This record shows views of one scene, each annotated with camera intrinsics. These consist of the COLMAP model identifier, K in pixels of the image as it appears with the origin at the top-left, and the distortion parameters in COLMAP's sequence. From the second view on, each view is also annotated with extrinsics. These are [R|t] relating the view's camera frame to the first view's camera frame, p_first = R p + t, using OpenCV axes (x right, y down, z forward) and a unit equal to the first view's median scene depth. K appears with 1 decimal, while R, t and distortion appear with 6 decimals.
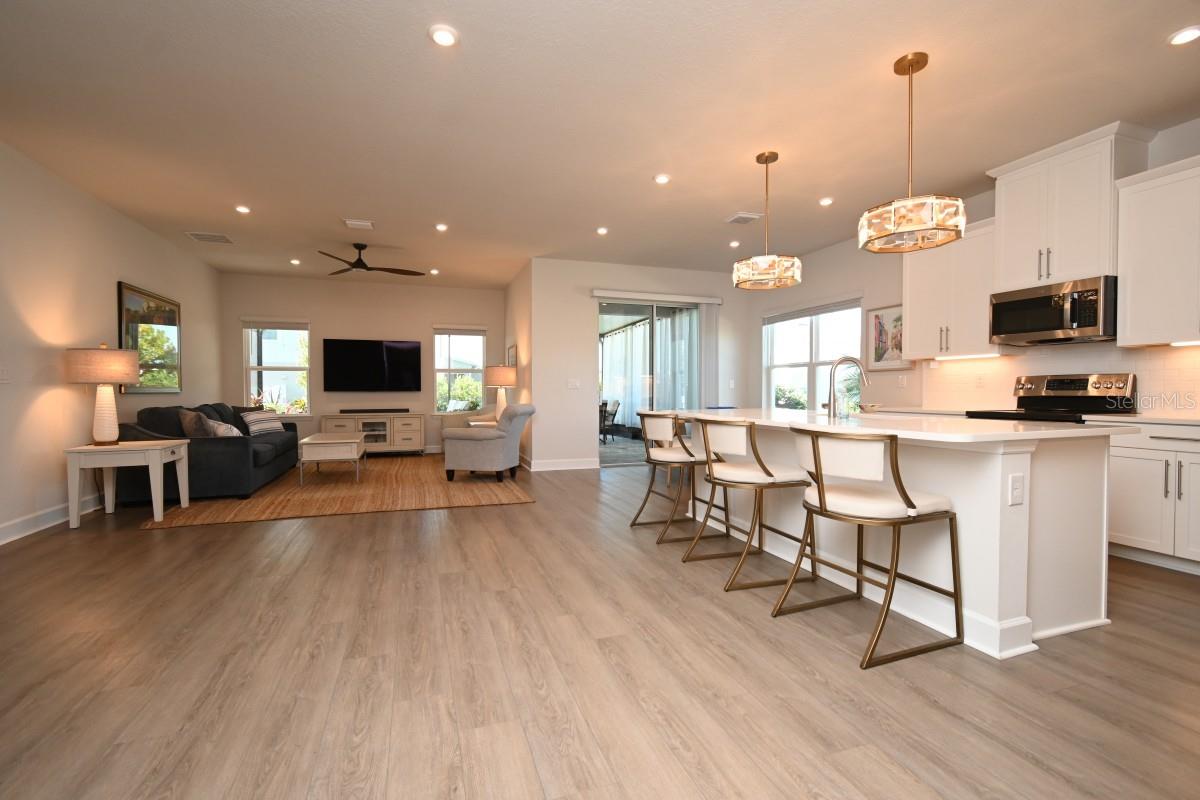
lens RADIAL K [[533.0, 0, 599.7], [0, 533.0, 401.9], [0, 0, 1]] dist [0.008519, -0.005106]
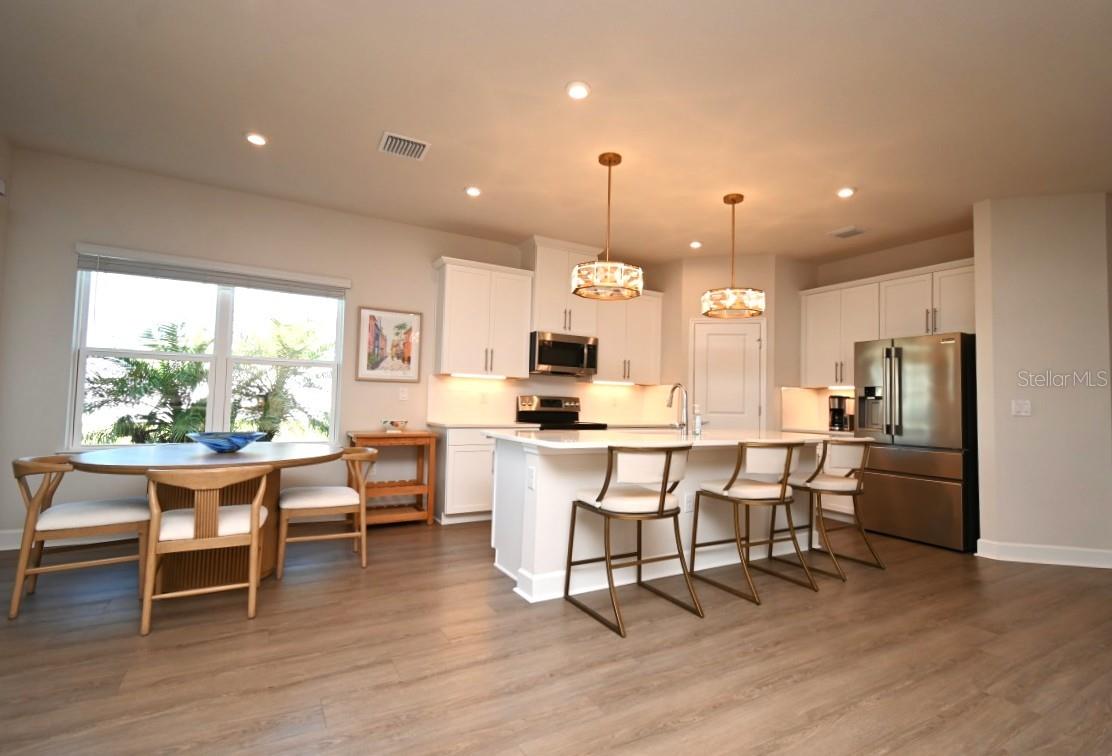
lens RADIAL K [[530.0, 0, 585.7], [0, 530.0, 380.2], [0, 0, 1]] dist [0.005020, 0.000191]
pose [[-0.213196, 0.040213, 0.976181, -0.423057], [-0.004812, 0.999097, -0.042208, -0.026174], [-0.976998, -0.013696, -0.212810, 0.926973]]
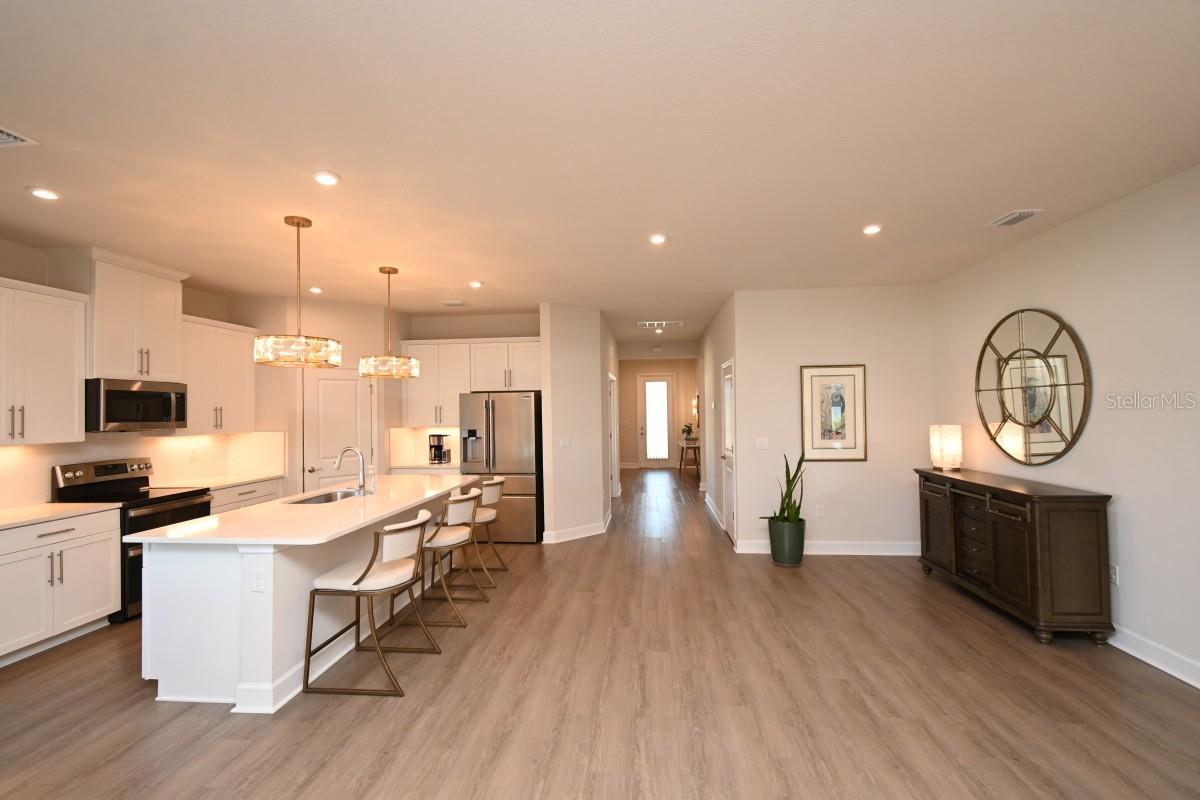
lens RADIAL K [[533.0, 0, 597.0], [0, 533.0, 405.4], [0, 0, 1]] dist [0.008519, -0.005106]
pose [[-0.906764, 0.017739, 0.421265, -0.372798], [0.024323, 0.999651, 0.010260, -0.115068], [-0.420937, 0.019550, -0.906879, 1.197851]]
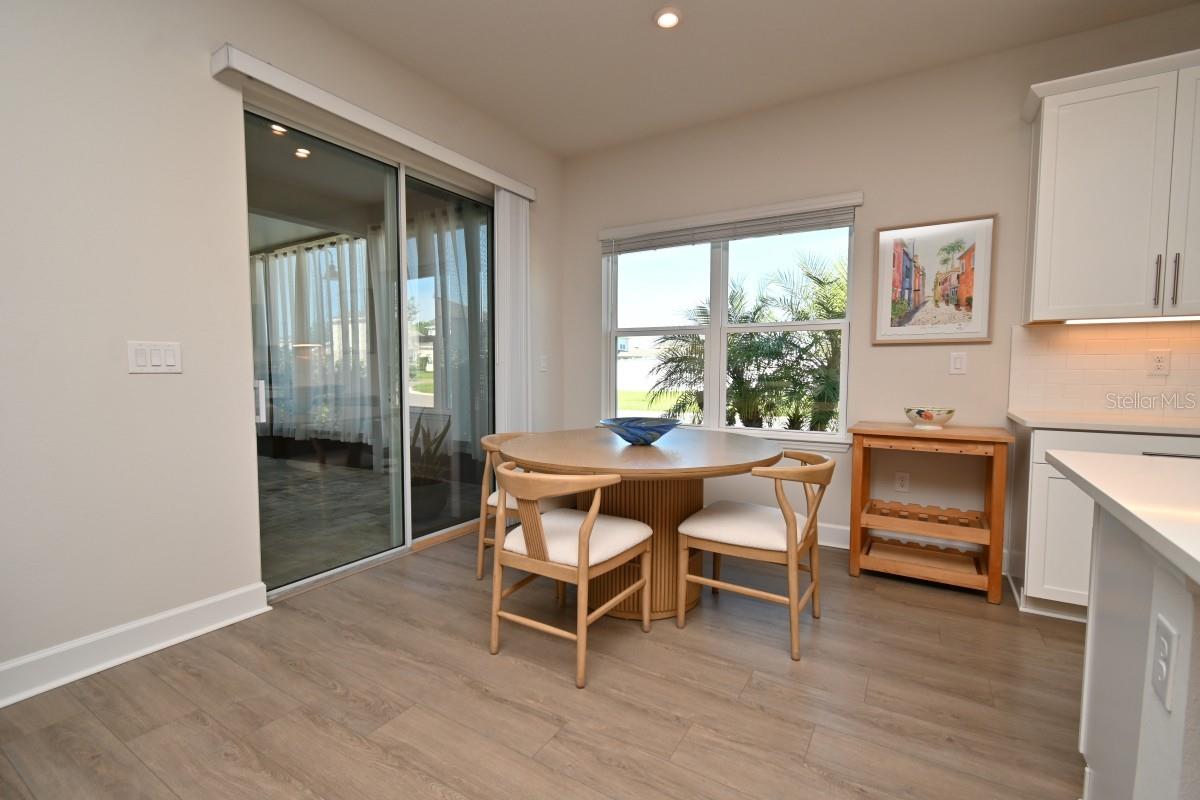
lens RADIAL K [[533.0, 0, 600.0], [0, 533.0, 400.3], [0, 0, 1]] dist [0.008519, -0.005106]
pose [[0.773571, -0.033993, 0.632798, -0.065532], [0.008156, 0.999012, 0.043694, -0.028890], [-0.633657, -0.028640, 0.773083, 0.845530]]
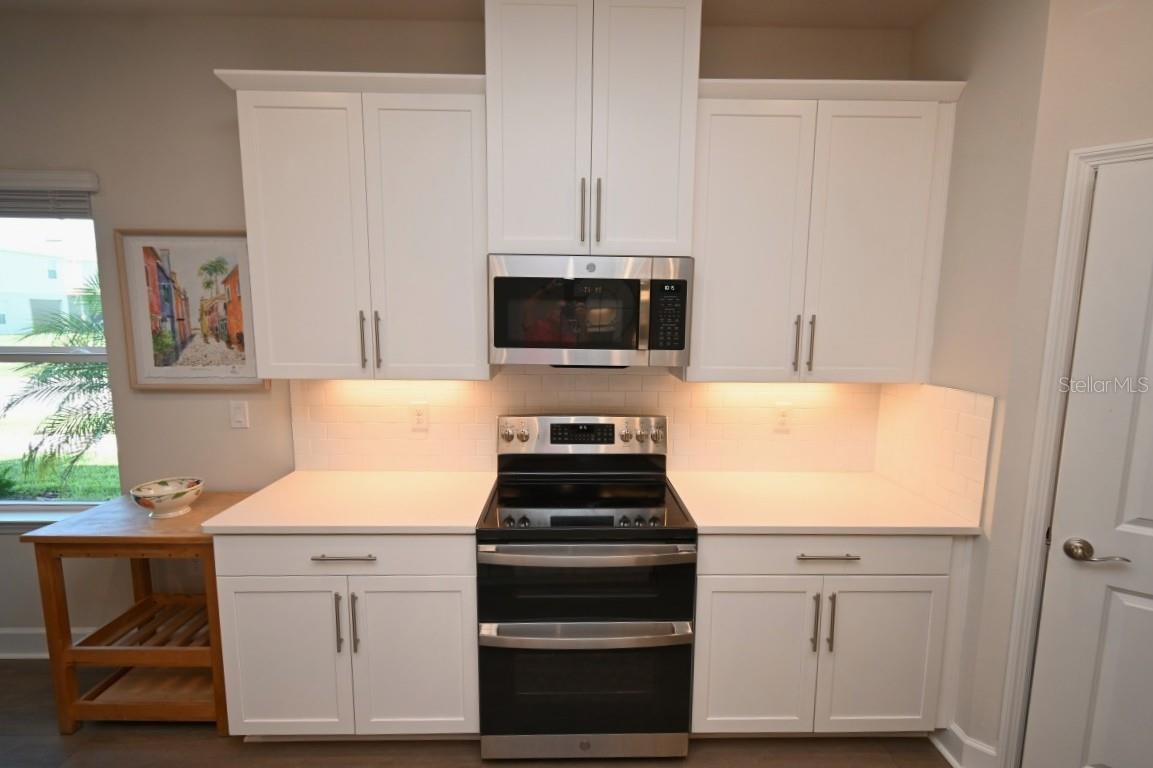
lens RADIAL K [[512.1, 0, 583.3], [0, 512.1, 381.4], [0, 0, 1]] dist [0.008519, -0.005106]
pose [[0.302913, -0.112028, 0.946411, 0.271268], [0.009010, 0.993359, 0.114702, -0.115768], [-0.952976, -0.026218, 0.301911, 0.635786]]
